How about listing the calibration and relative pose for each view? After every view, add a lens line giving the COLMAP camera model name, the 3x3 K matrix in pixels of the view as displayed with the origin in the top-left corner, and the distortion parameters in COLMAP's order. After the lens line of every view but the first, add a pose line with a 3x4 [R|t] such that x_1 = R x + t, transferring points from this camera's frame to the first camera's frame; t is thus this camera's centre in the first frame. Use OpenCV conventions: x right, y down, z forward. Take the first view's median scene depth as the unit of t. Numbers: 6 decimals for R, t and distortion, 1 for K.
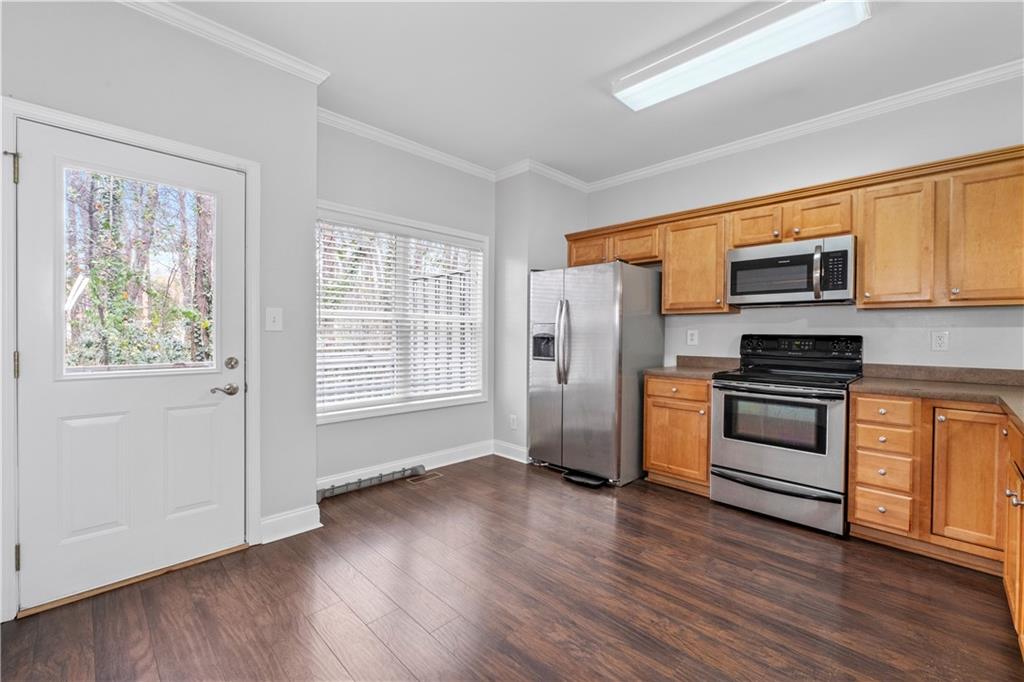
lens RADIAL K [[425.6, 0, 520.2], [0, 425.6, 339.7], [0, 0, 1]] dist [-0.002748, -0.000145]
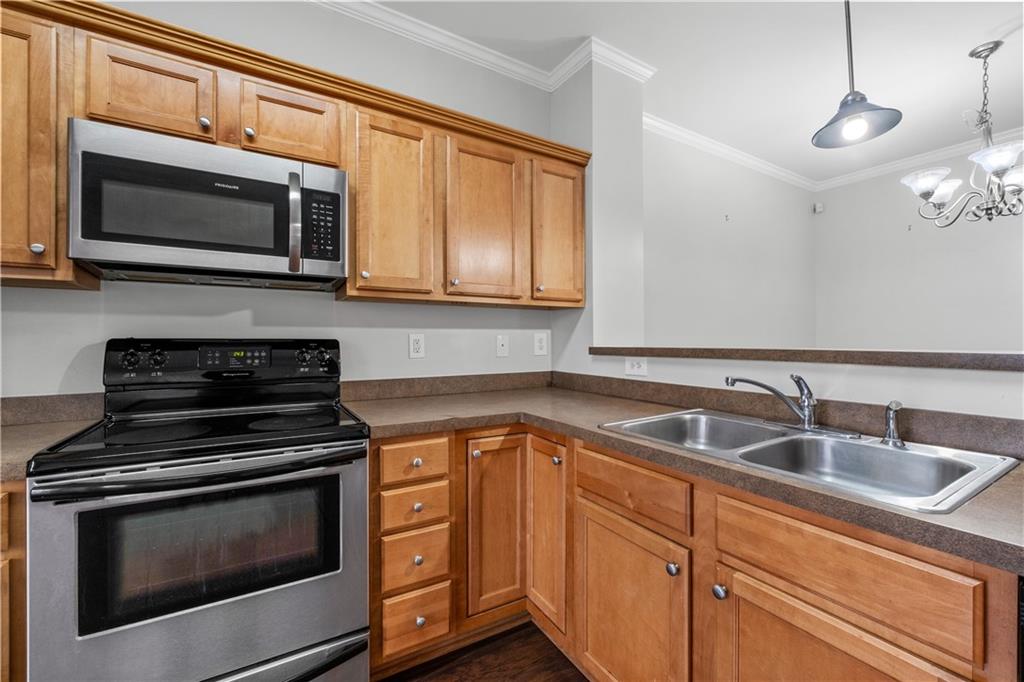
lens RADIAL K [[425.6, 0, 515.9], [0, 425.6, 339.3], [0, 0, 1]] dist [-0.002748, -0.000145]
pose [[0.238799, -0.008825, 0.971029, 0.259148], [0.016575, 0.999850, 0.005011, -0.009166], [-0.970927, 0.014898, 0.238910, 0.637744]]
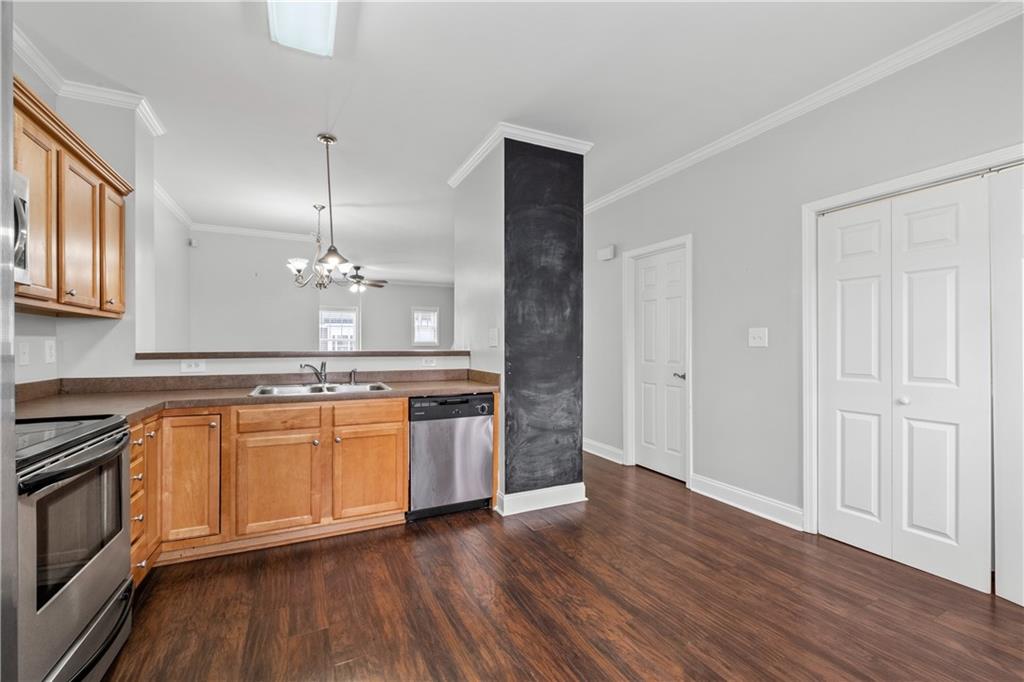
lens RADIAL K [[425.6, 0, 511.1], [0, 425.6, 344.0], [0, 0, 1]] dist [-0.002748, -0.000145]
pose [[-0.939354, -0.009354, 0.342821, -0.067586], [-0.005887, 0.999920, 0.011151, -0.025846], [-0.342898, 0.008457, -0.939335, 1.355524]]
